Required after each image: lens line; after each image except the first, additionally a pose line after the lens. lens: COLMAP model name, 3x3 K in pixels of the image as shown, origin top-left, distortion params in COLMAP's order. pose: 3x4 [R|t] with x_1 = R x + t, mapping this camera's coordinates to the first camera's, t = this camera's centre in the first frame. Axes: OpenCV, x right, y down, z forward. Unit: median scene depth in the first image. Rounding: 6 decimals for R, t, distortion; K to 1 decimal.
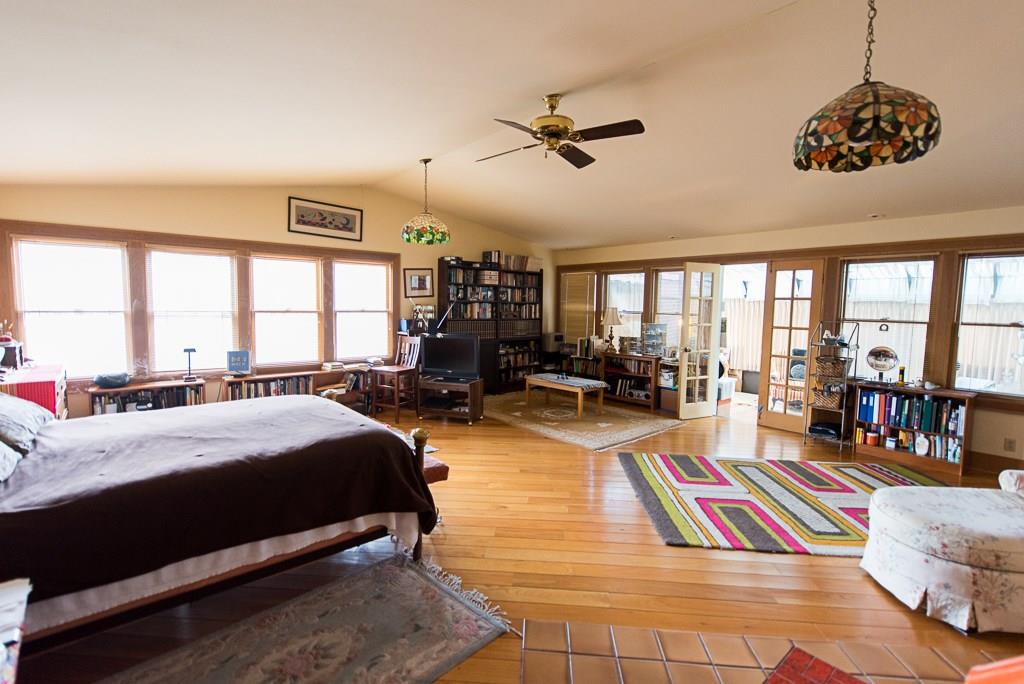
lens RADIAL K [[465.6, 0, 511.4], [0, 465.6, 340.4], [0, 0, 1]] dist [0.010265, -0.000216]
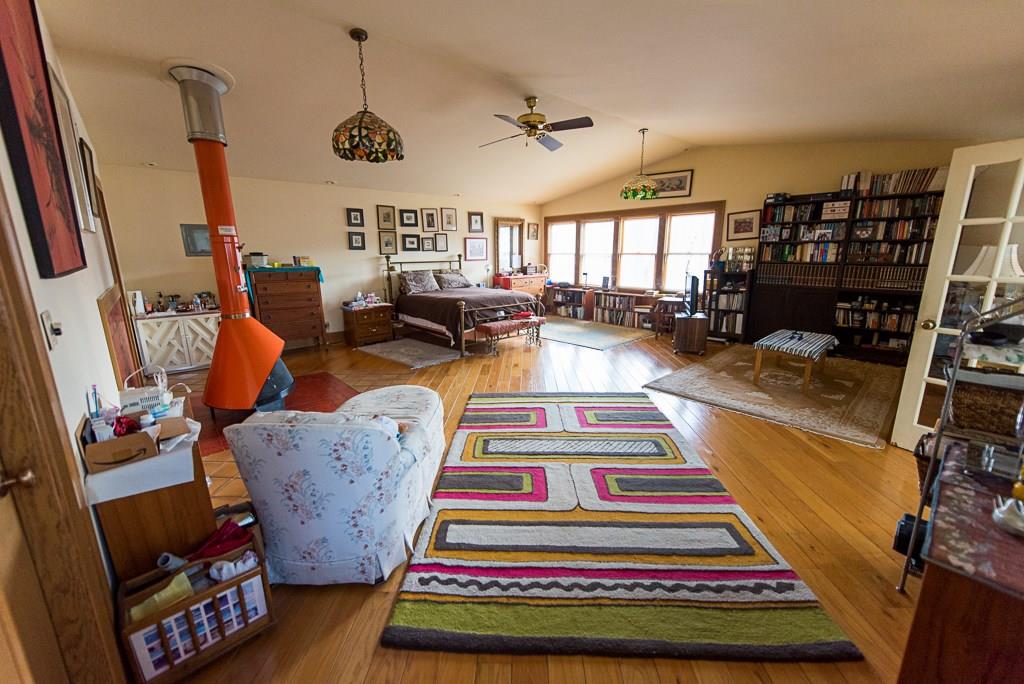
lens RADIAL K [[397.9, 0, 511.1], [0, 397.9, 339.7], [0, 0, 1]] dist [0.009329, -0.001895]
pose [[0.035101, 0.208650, -0.977360, 0.789426], [-0.066883, 0.976261, 0.206014, -0.025329], [0.997143, 0.058137, 0.048223, 0.495915]]
